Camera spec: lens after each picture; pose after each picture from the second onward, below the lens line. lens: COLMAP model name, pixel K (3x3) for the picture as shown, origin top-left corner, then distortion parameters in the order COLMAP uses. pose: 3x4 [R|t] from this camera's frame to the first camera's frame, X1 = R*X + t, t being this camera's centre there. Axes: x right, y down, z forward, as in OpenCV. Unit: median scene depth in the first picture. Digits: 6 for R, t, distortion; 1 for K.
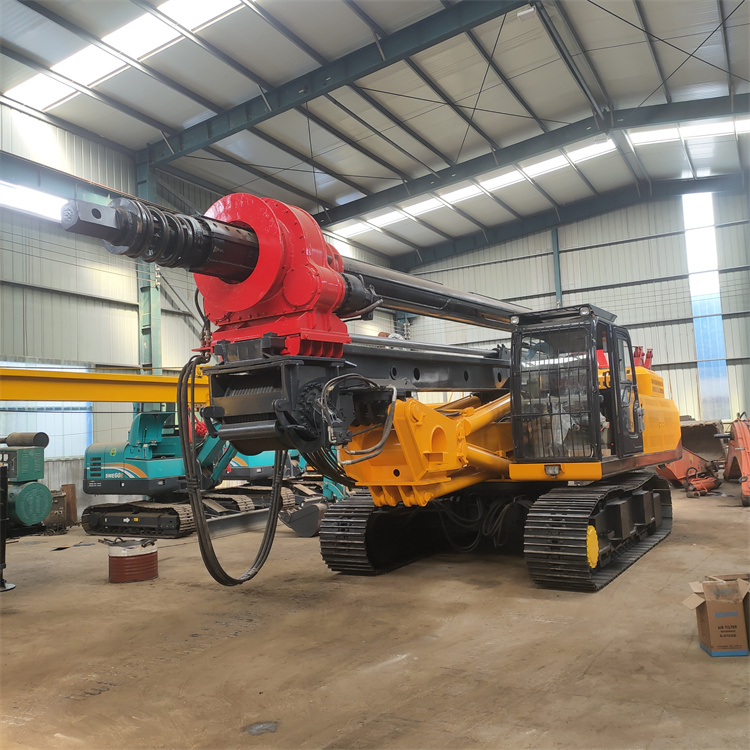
lens RADIAL K [[734.7, 0, 386.4], [0, 734.7, 358.9], [0, 0, 1]] dist [0.072862, -0.088829]
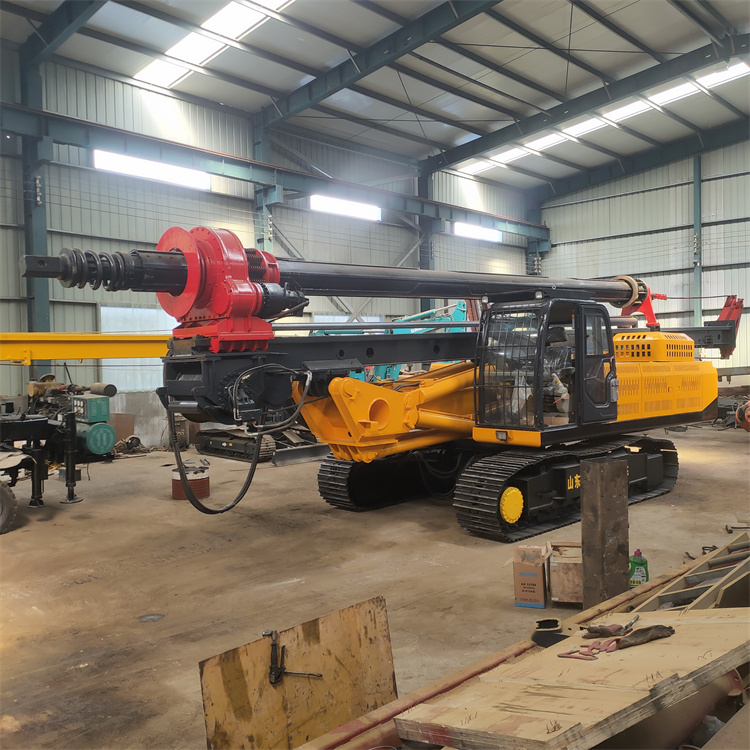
lens RADIAL K [[734.7, 0, 386.4], [0, 734.7, 358.9], [0, 0, 1]] dist [0.072862, -0.088829]
pose [[0.967654, 0.030529, -0.250429, 0.318886], [-0.002213, 0.993640, 0.112580, -0.090724], [0.252273, -0.108384, 0.961567, -0.121541]]
